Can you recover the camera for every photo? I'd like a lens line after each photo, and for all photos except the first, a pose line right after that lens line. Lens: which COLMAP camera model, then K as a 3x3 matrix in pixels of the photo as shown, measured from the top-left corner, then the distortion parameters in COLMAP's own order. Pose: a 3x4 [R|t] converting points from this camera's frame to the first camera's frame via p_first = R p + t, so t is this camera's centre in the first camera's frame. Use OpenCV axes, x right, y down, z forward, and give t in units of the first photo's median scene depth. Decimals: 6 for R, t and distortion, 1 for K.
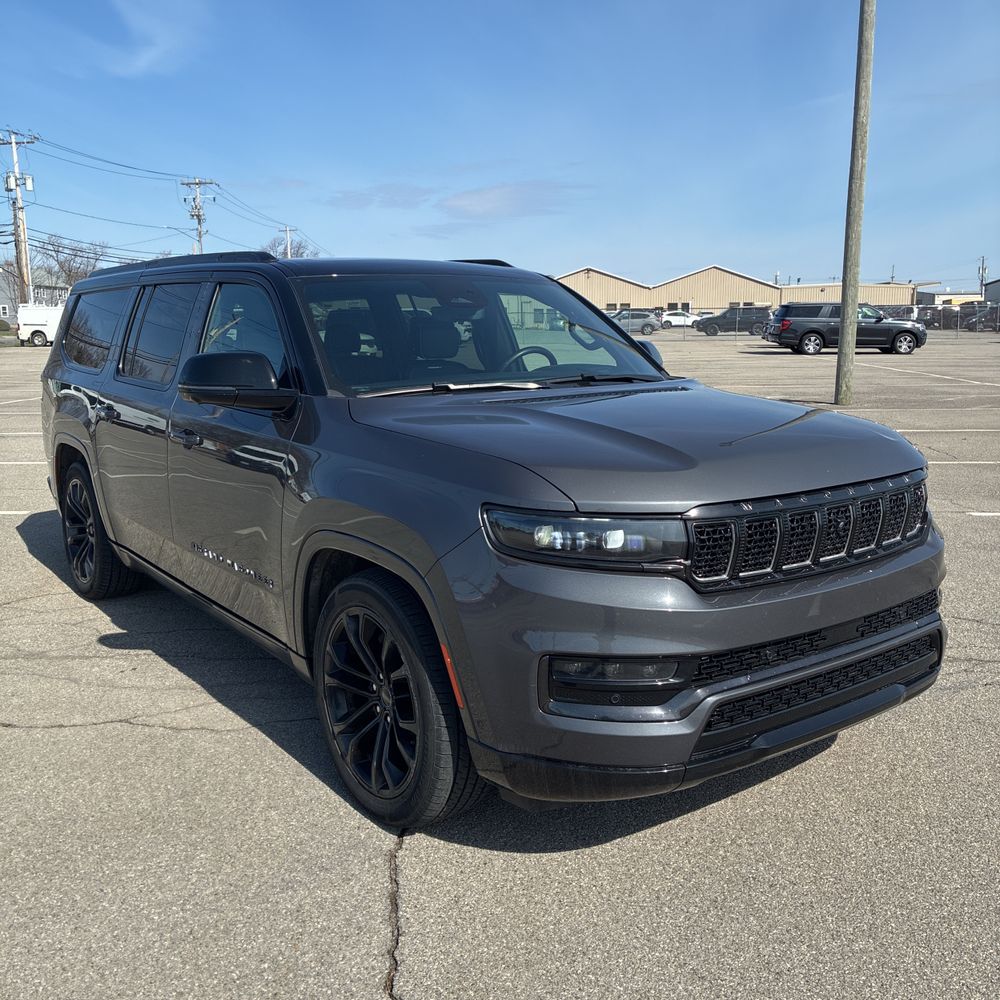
lens RADIAL K [[999.5, 0, 506.0], [0, 999.5, 501.8], [0, 0, 1]] dist [0.026101, 0.000000]
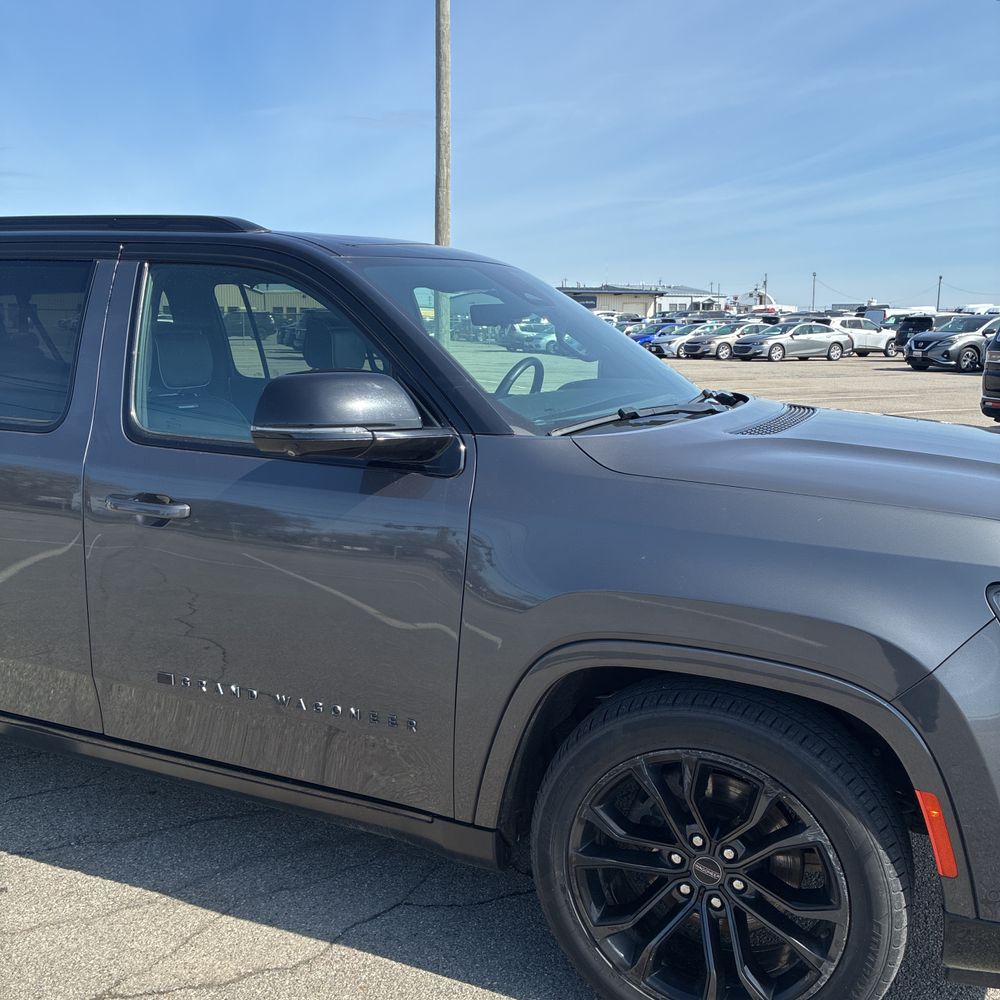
lens RADIAL K [[999.5, 0, 500.4], [0, 999.5, 496.7], [0, 0, 1]] dist [0.026101, 0.000000]
pose [[0.878235, -0.075774, 0.472189, -0.402714], [0.080186, 0.996721, 0.010807, -0.058484], [-0.471460, 0.028372, 0.881431, 0.330624]]
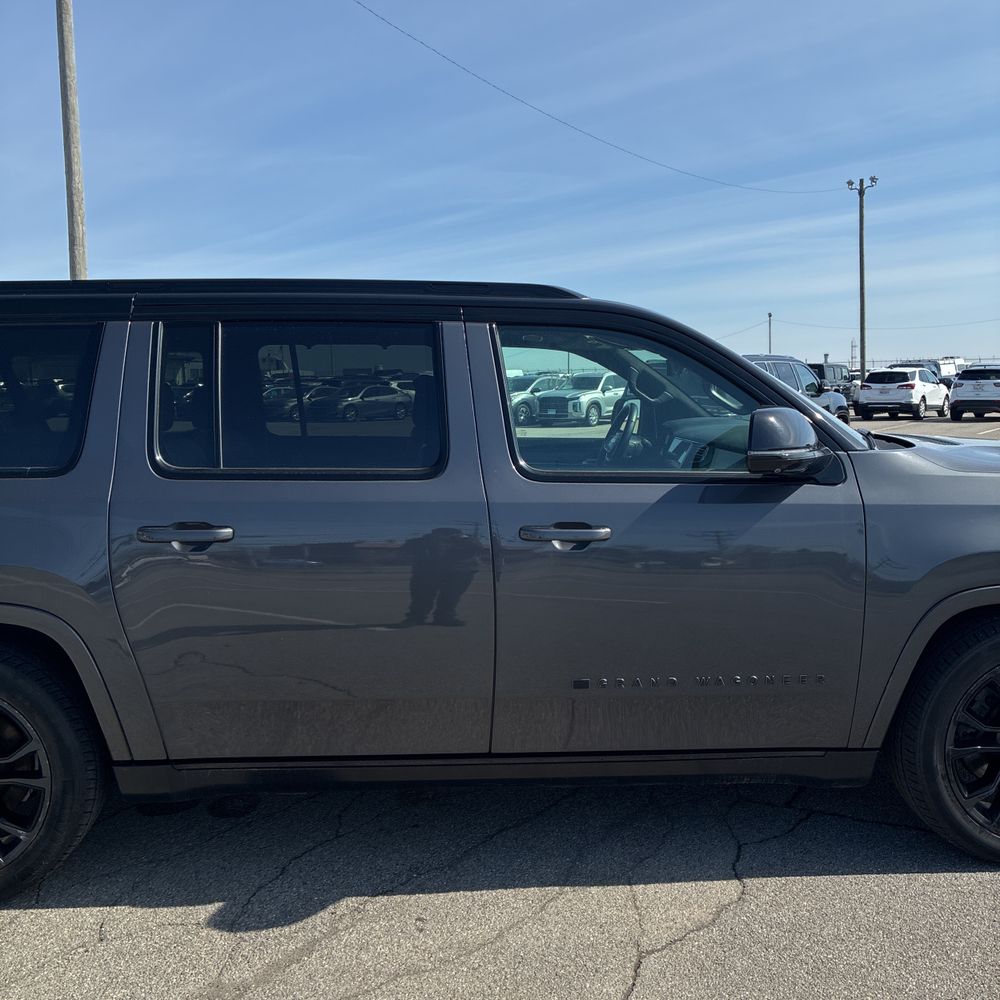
lens RADIAL K [[999.5, 0, 499.5], [0, 999.5, 499.0], [0, 0, 1]] dist [0.026101, 0.000000]
pose [[0.568330, -0.098007, 0.816943, -0.889574], [0.160046, 0.987084, 0.007078, -0.098814], [-0.807085, 0.126726, 0.576675, 0.597141]]
